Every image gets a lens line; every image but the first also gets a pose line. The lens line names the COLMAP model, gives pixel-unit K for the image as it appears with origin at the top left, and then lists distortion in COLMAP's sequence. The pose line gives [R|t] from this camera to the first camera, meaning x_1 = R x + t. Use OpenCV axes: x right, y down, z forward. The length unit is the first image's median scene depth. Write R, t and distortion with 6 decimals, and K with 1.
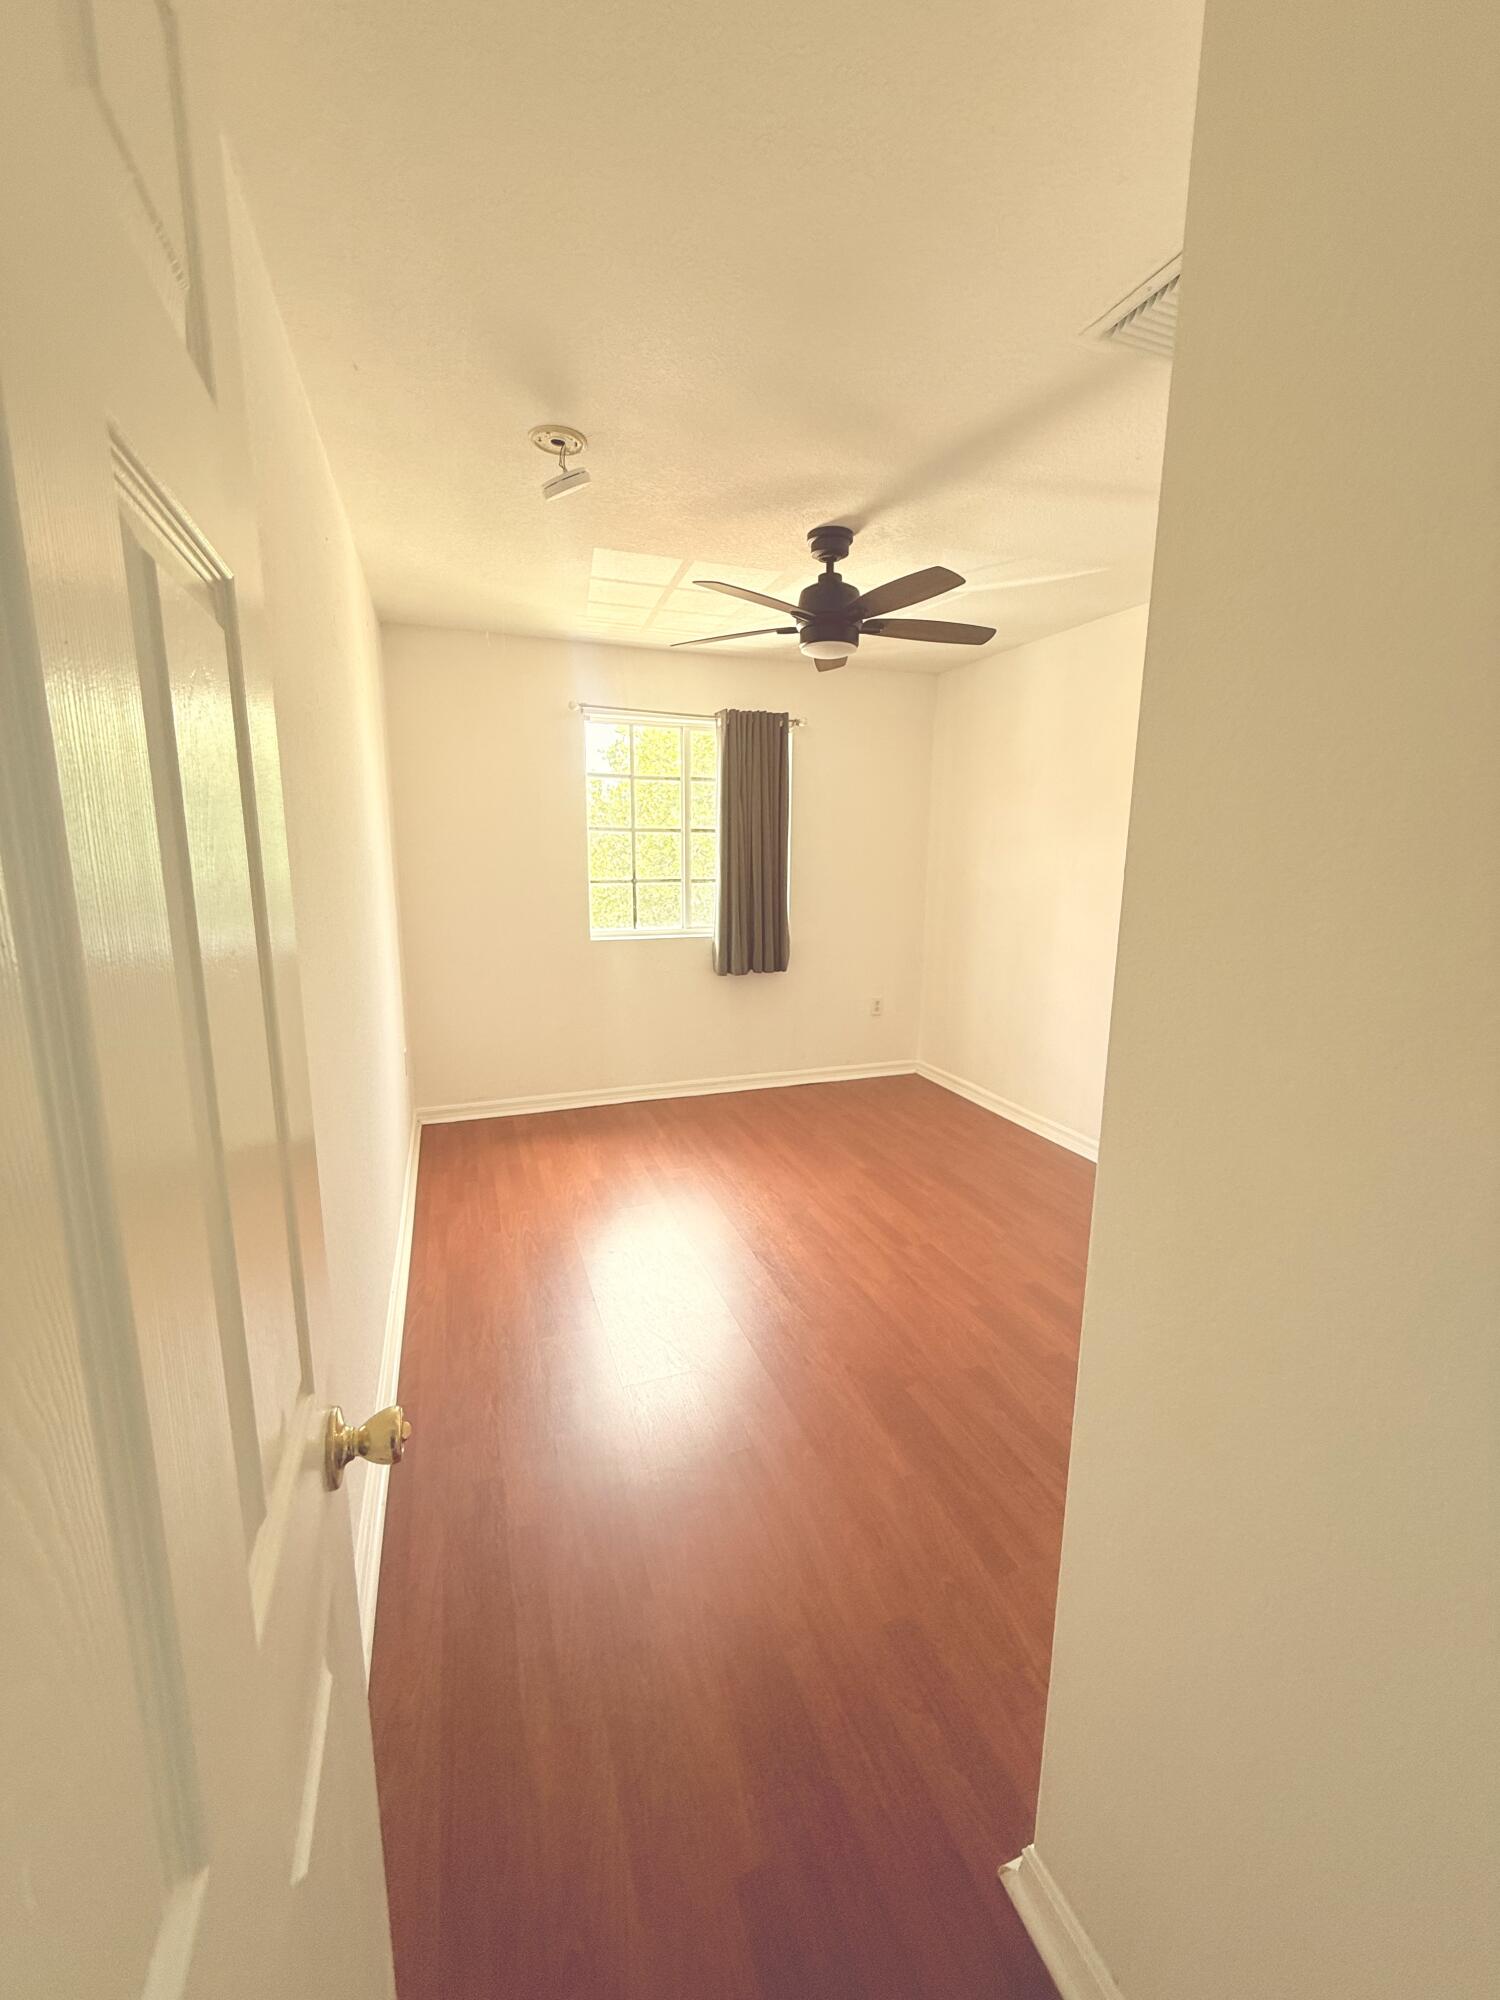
lens RADIAL K [[797.4, 0, 750.0], [0, 797.4, 1000.0], [0, 0, 1]] dist [-0.015855, 0.003689]
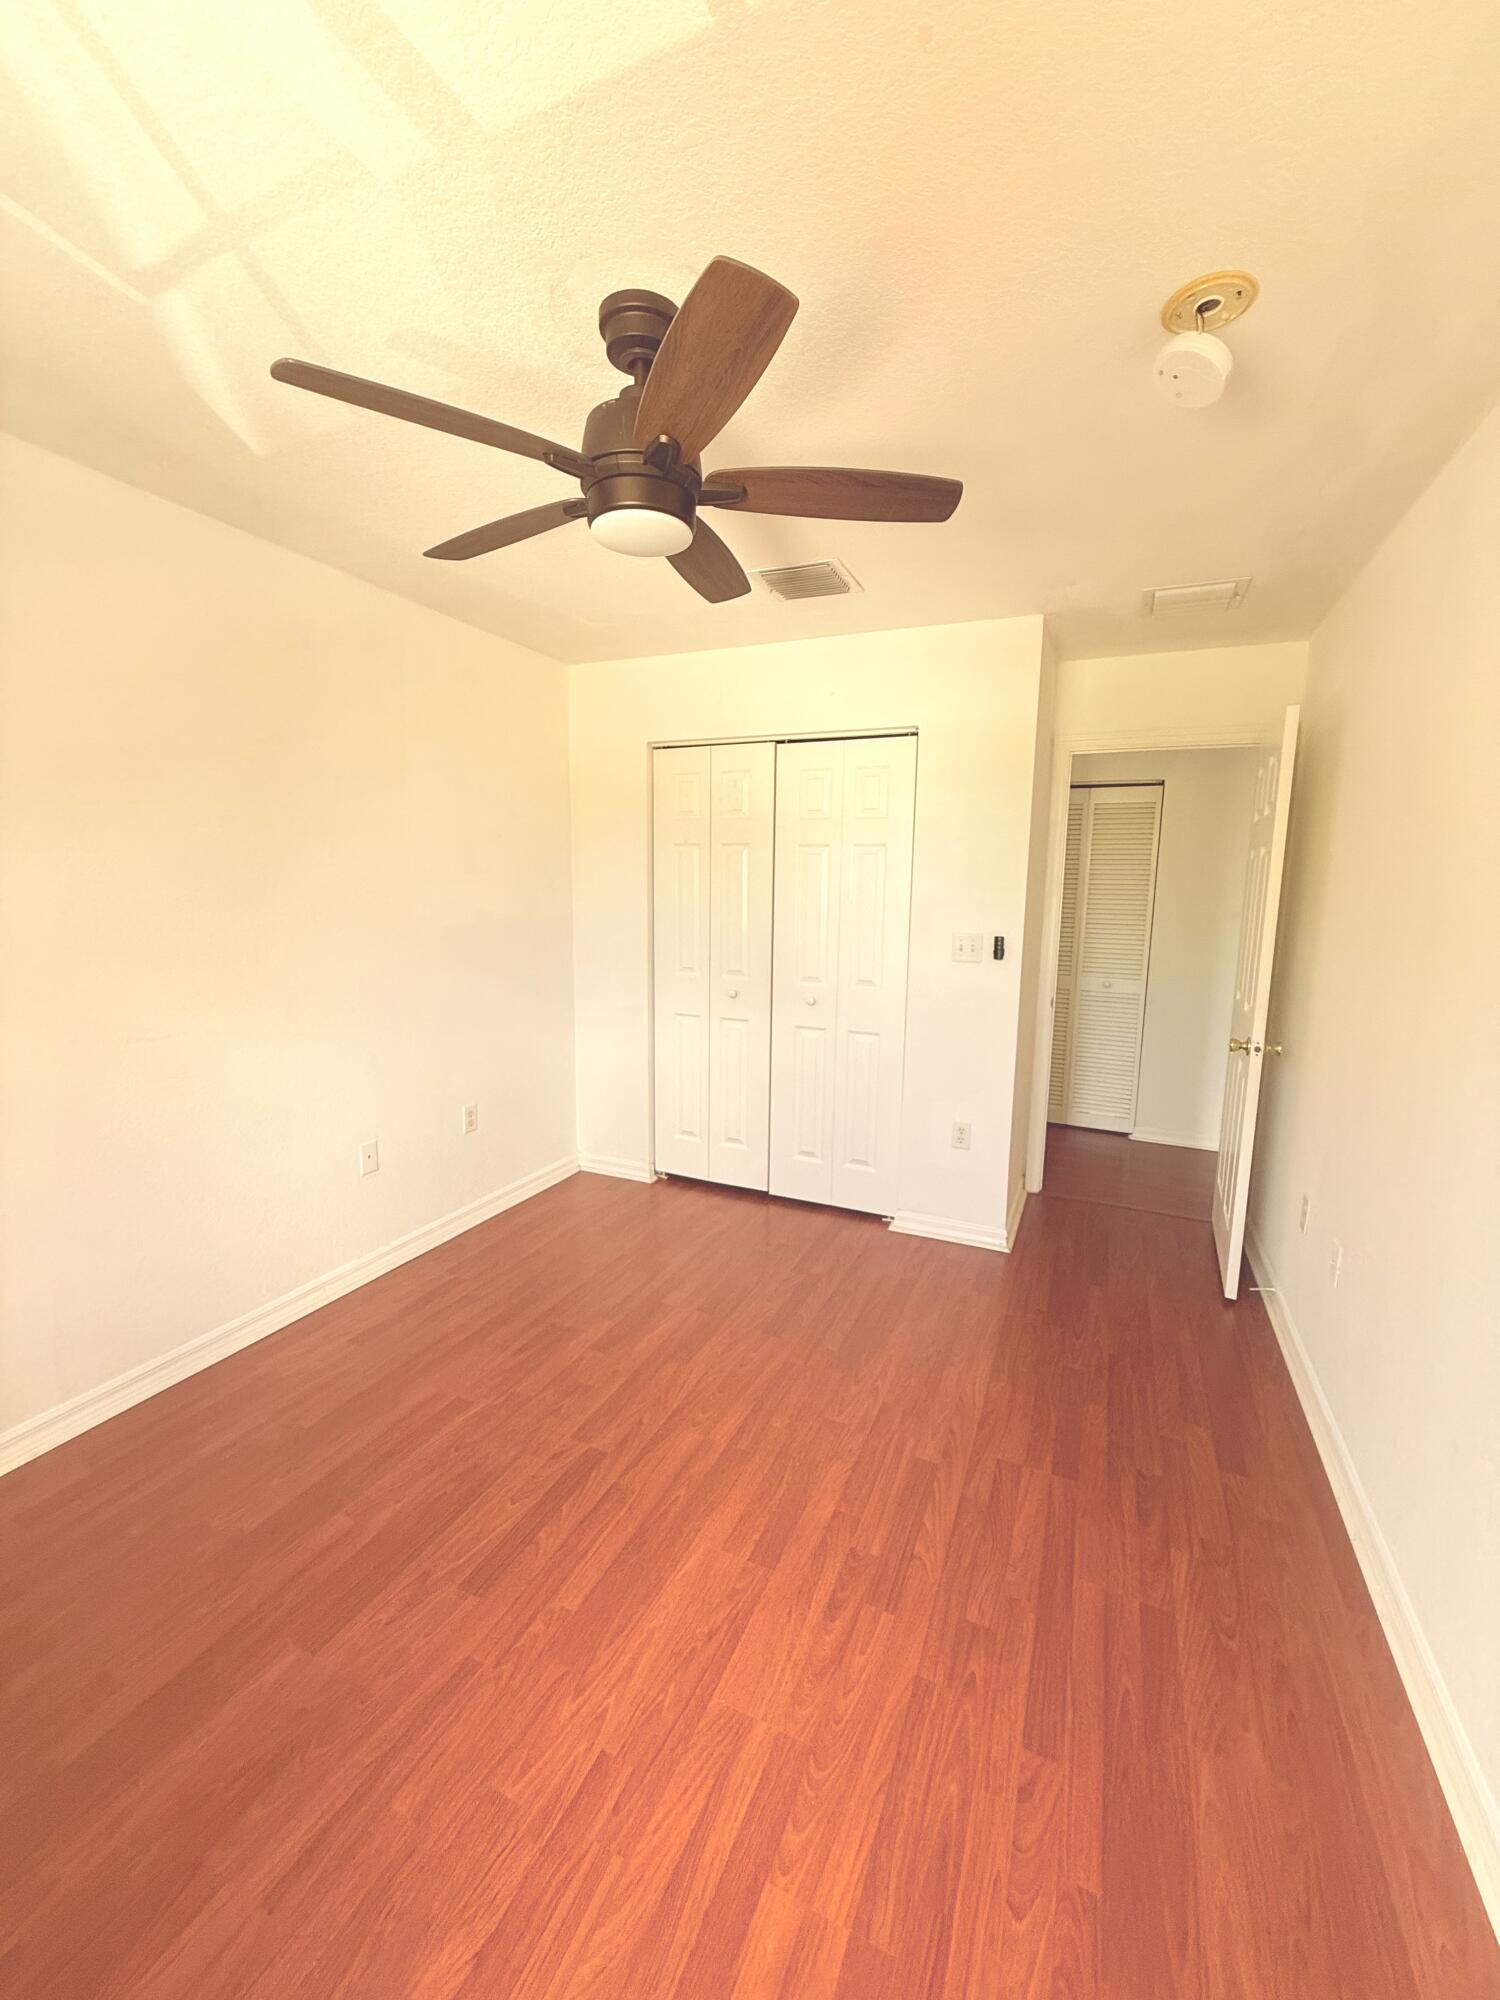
lens RADIAL K [[797.4, 0, 750.0], [0, 797.4, 1000.0], [0, 0, 1]] dist [-0.015855, 0.003689]
pose [[-0.719420, -0.103401, 0.686836, -0.303153], [0.122908, 0.954300, 0.272406, -0.215133], [-0.683614, 0.280392, -0.673833, 1.162016]]
